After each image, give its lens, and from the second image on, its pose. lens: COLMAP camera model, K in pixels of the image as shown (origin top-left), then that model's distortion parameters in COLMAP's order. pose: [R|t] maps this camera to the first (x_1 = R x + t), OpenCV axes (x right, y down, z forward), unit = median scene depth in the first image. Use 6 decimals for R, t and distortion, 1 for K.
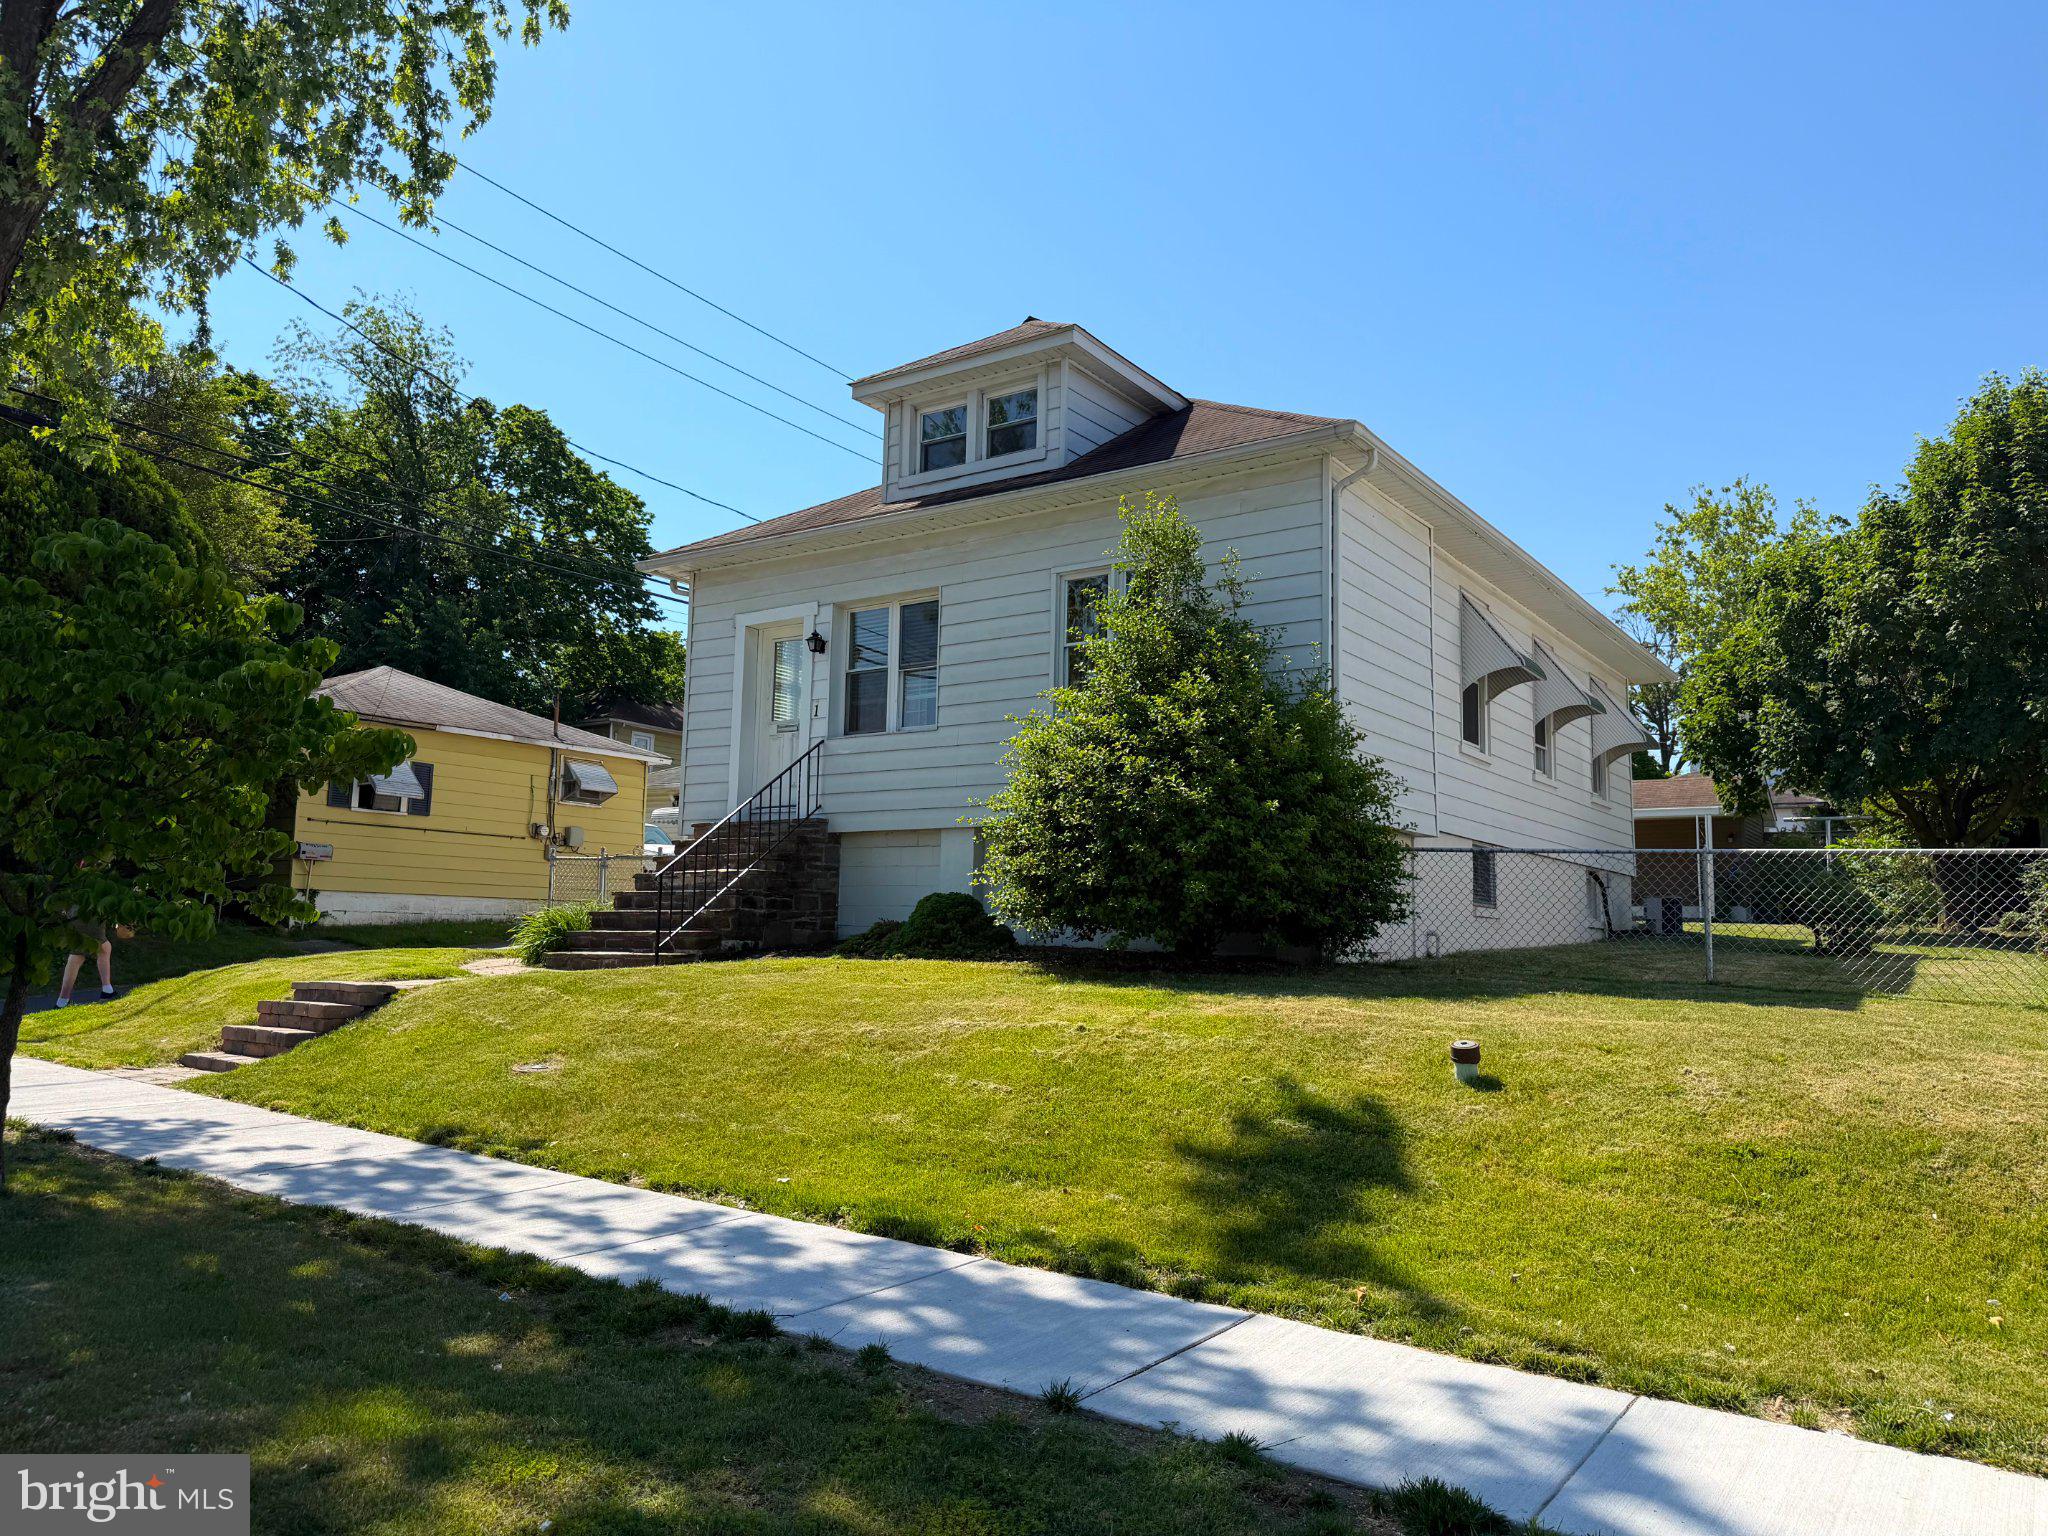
lens RADIAL K [[1444.2, 0, 1019.5], [0, 1444.2, 768.8], [0, 0, 1]] dist [0.015564, 0.001442]
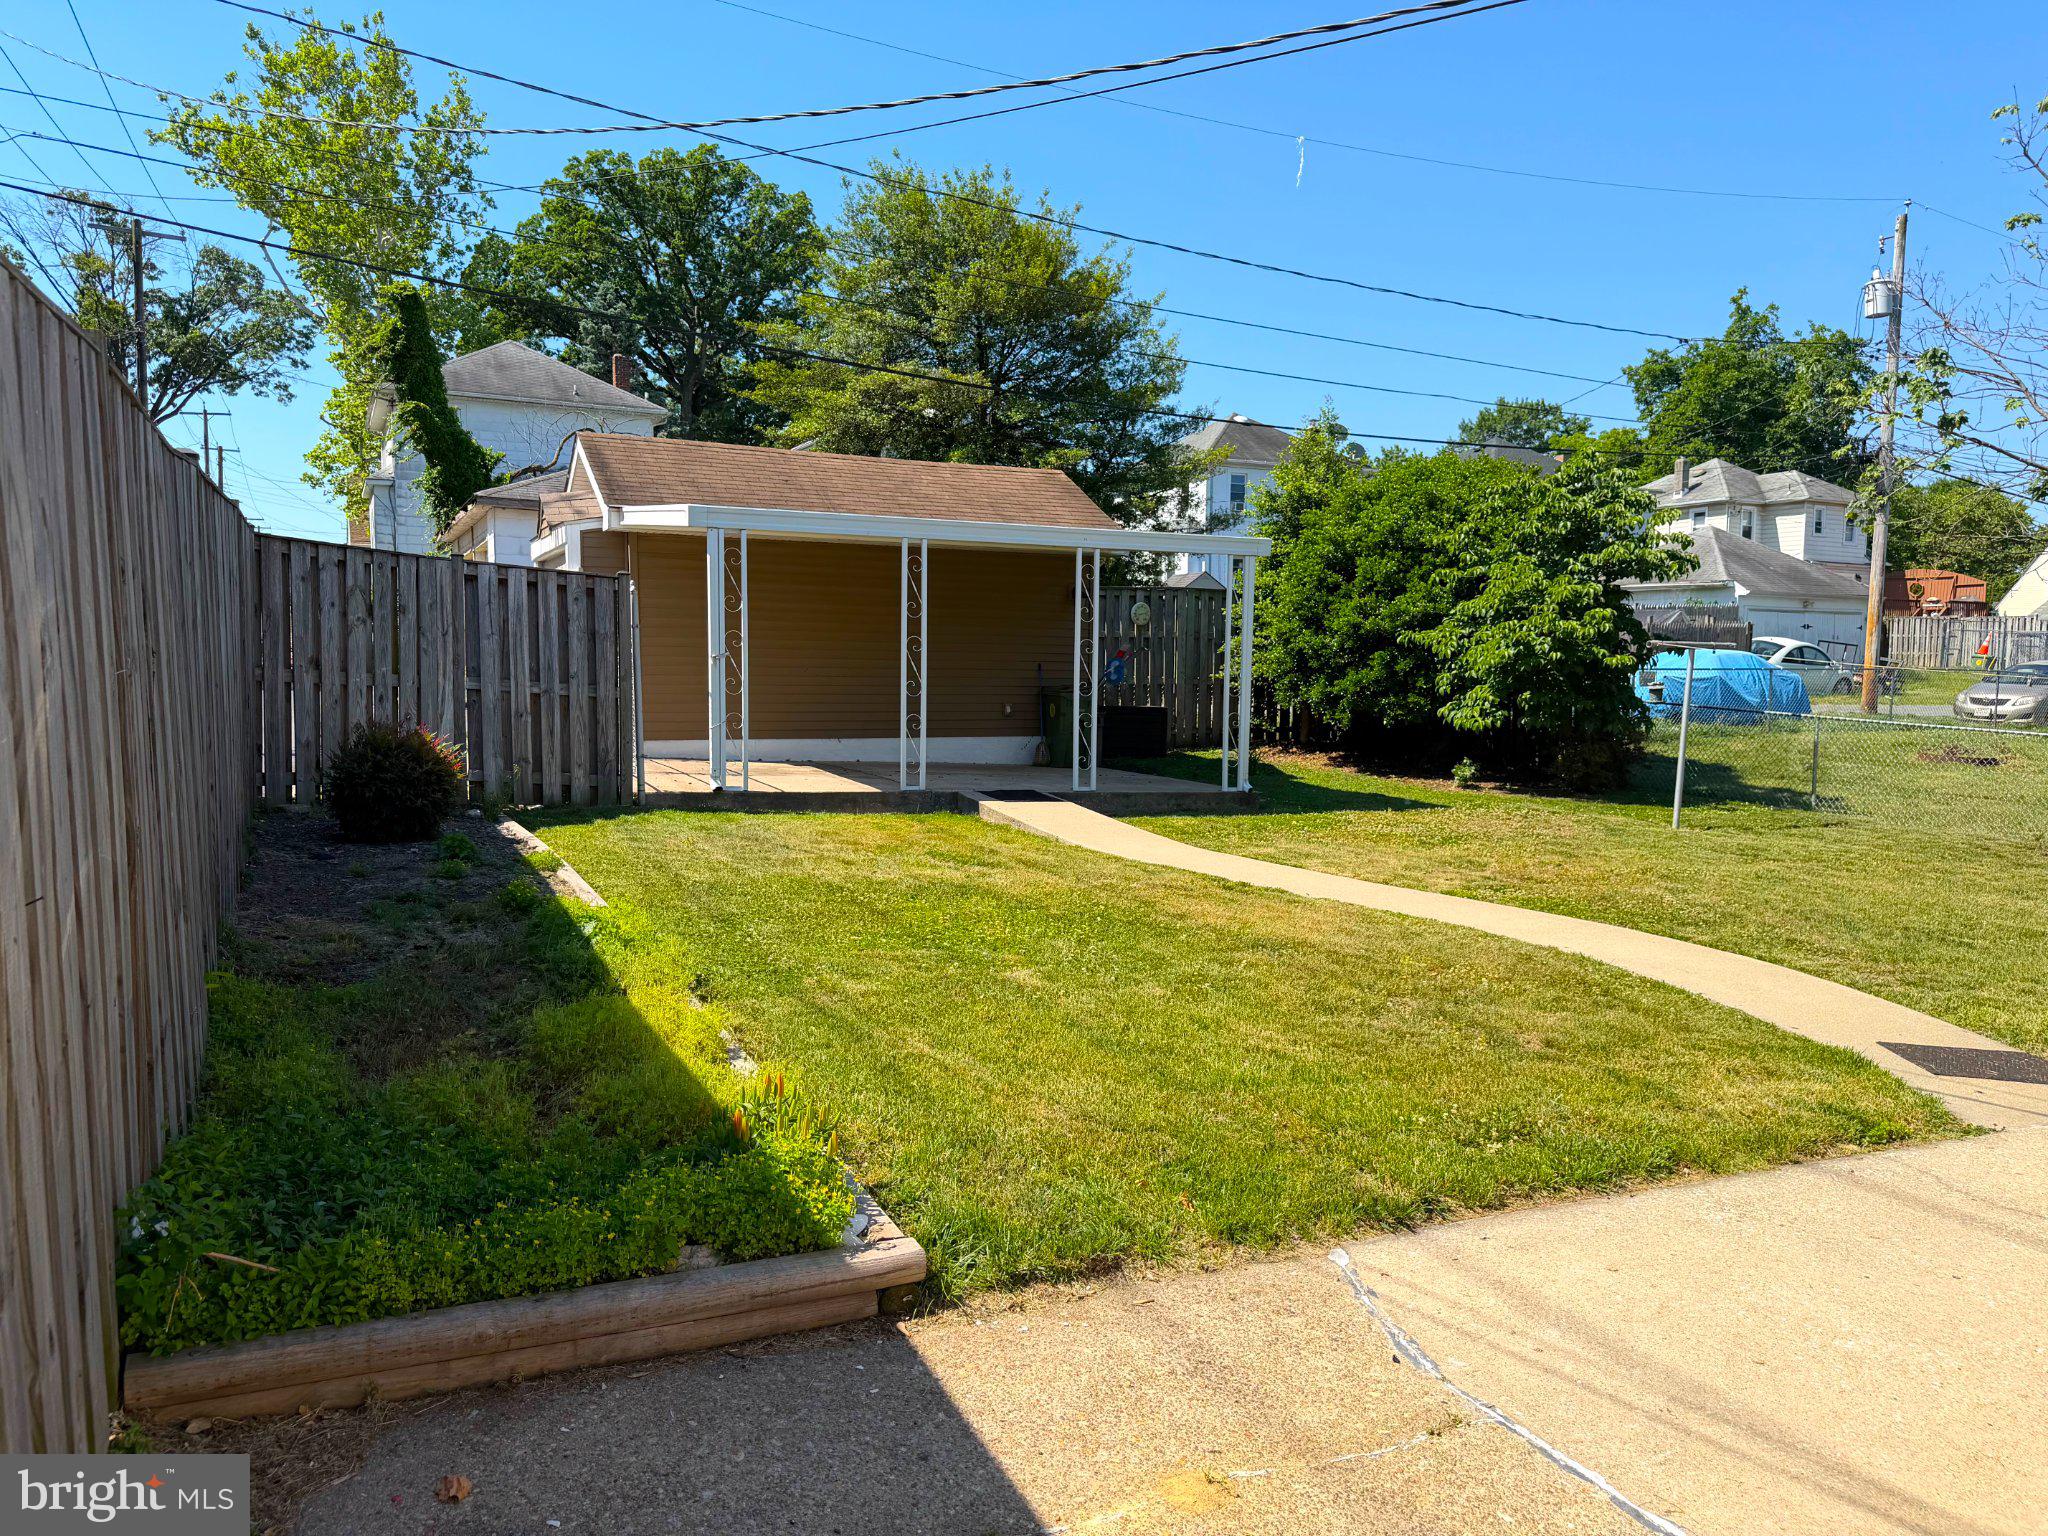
lens RADIAL K [[1444.2, 0, 1035.1], [0, 1444.2, 768.8], [0, 0, 1]] dist [0.015564, 0.001442]
pose [[0.496388, -0.087823, 0.863647, 0.115683], [-0.096364, 0.983147, 0.155360, 0.080624], [-0.862736, -0.160343, 0.479559, 1.873184]]
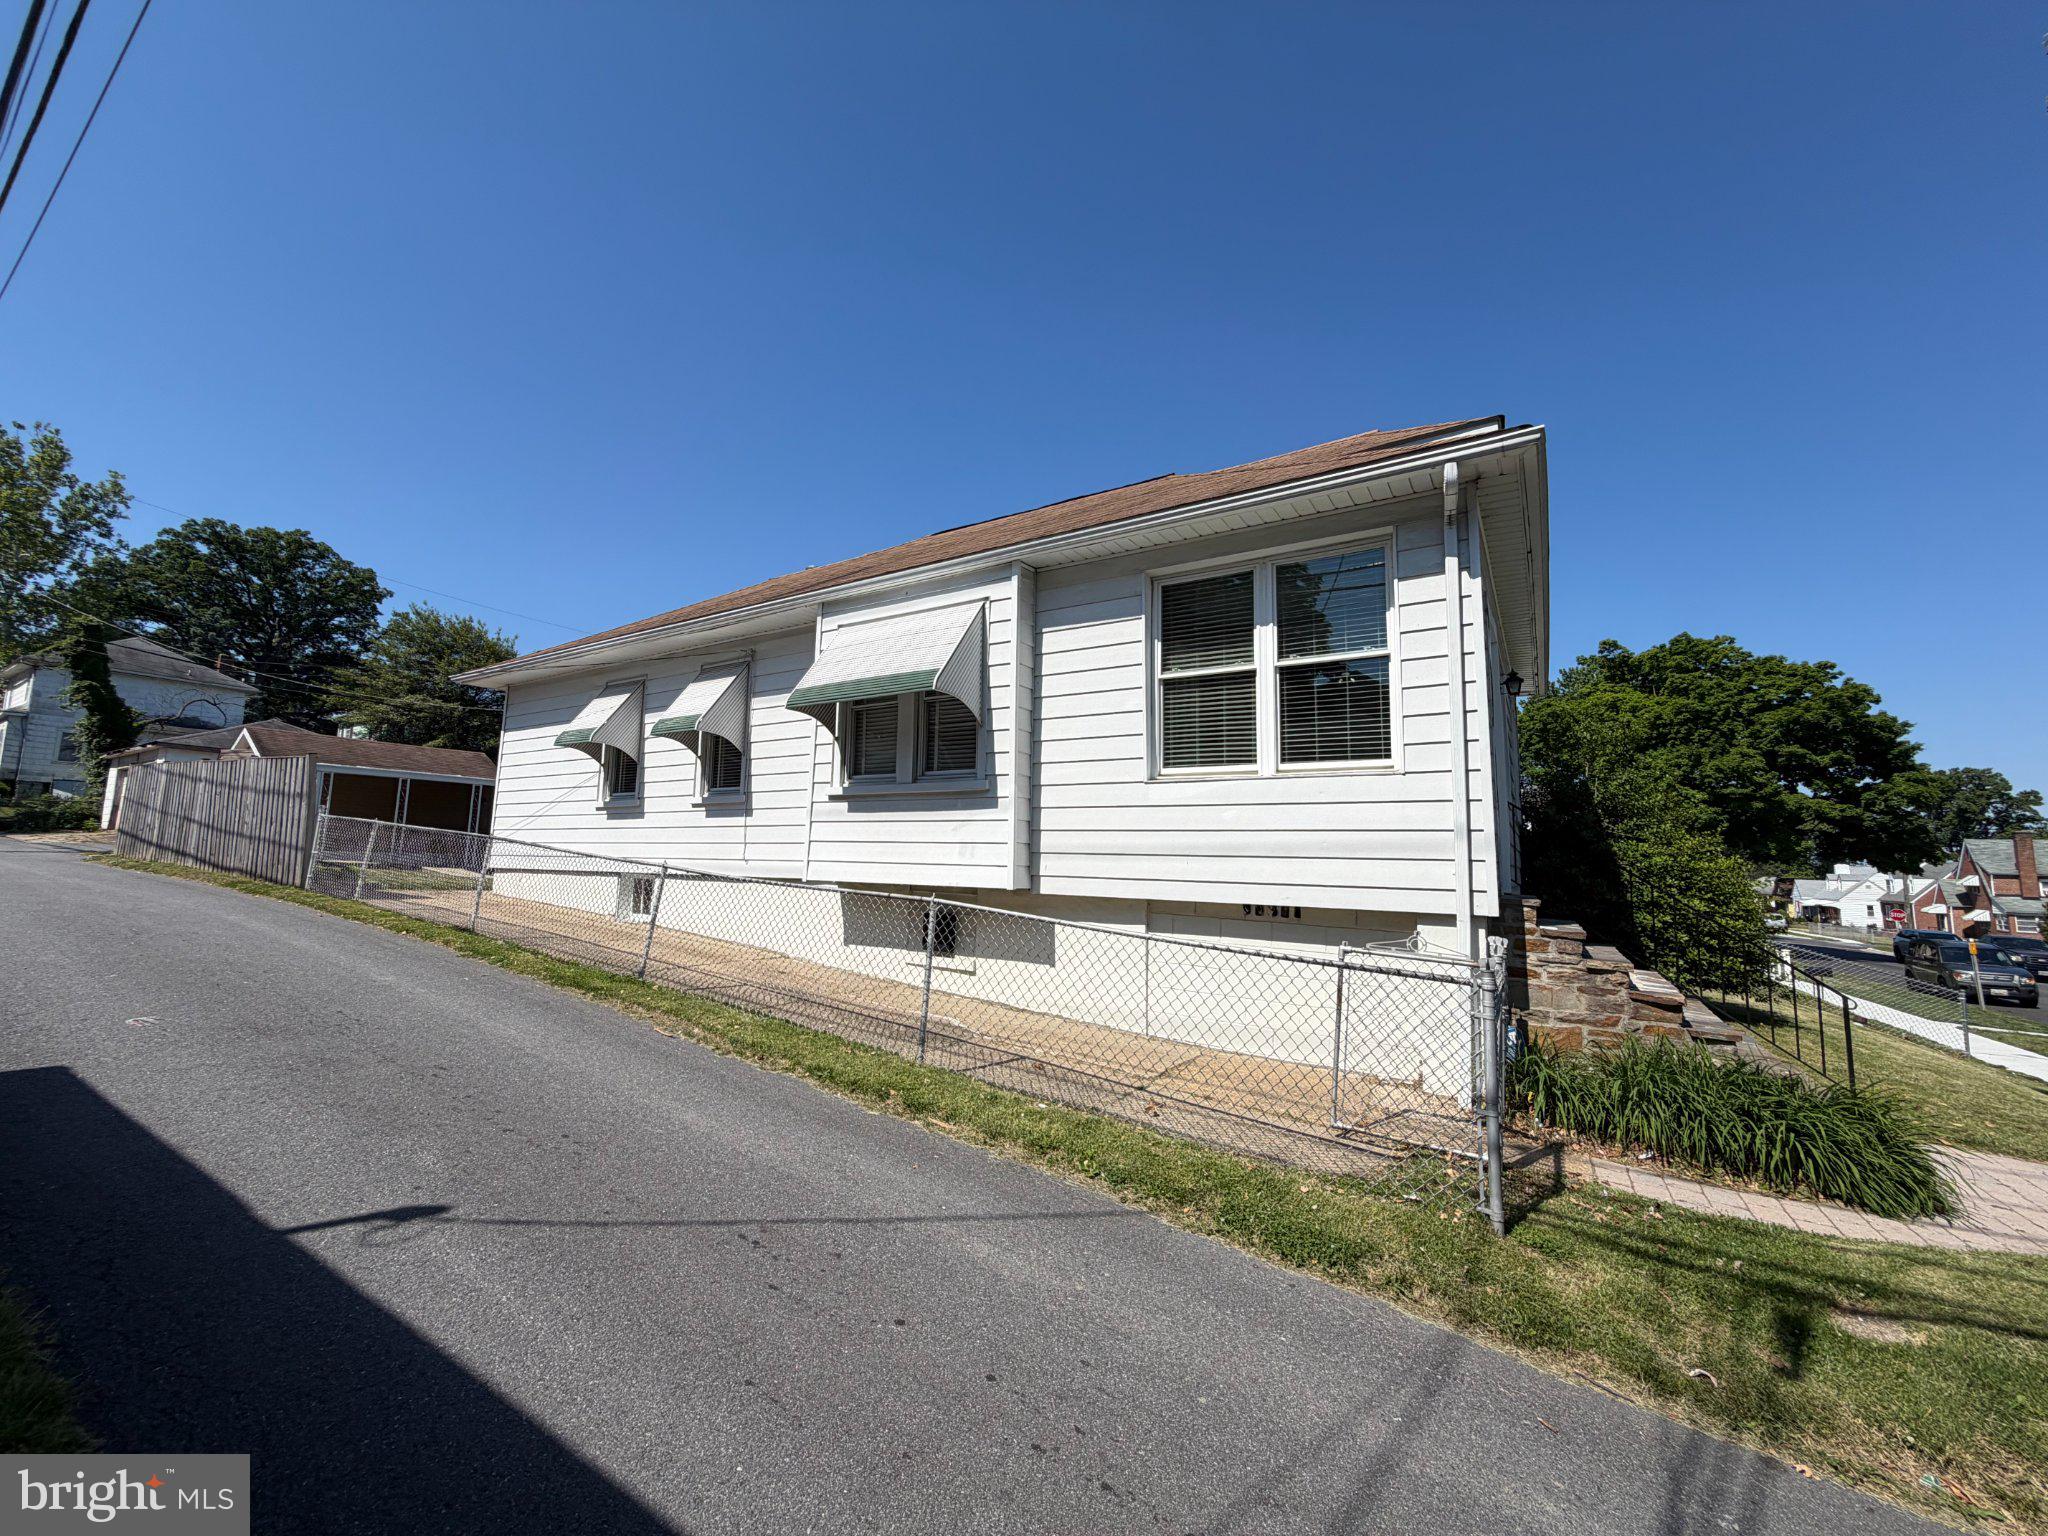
lens RADIAL K [[810.8, 0, 1014.2], [0, 810.8, 760.9], [0, 0, 1]] dist [0.002037, 0.000227]
pose [[-0.021476, 0.097752, 0.994979, -0.624132], [-0.143595, 0.984588, -0.099830, 0.044625], [-0.989403, -0.145018, -0.007108, 1.311624]]
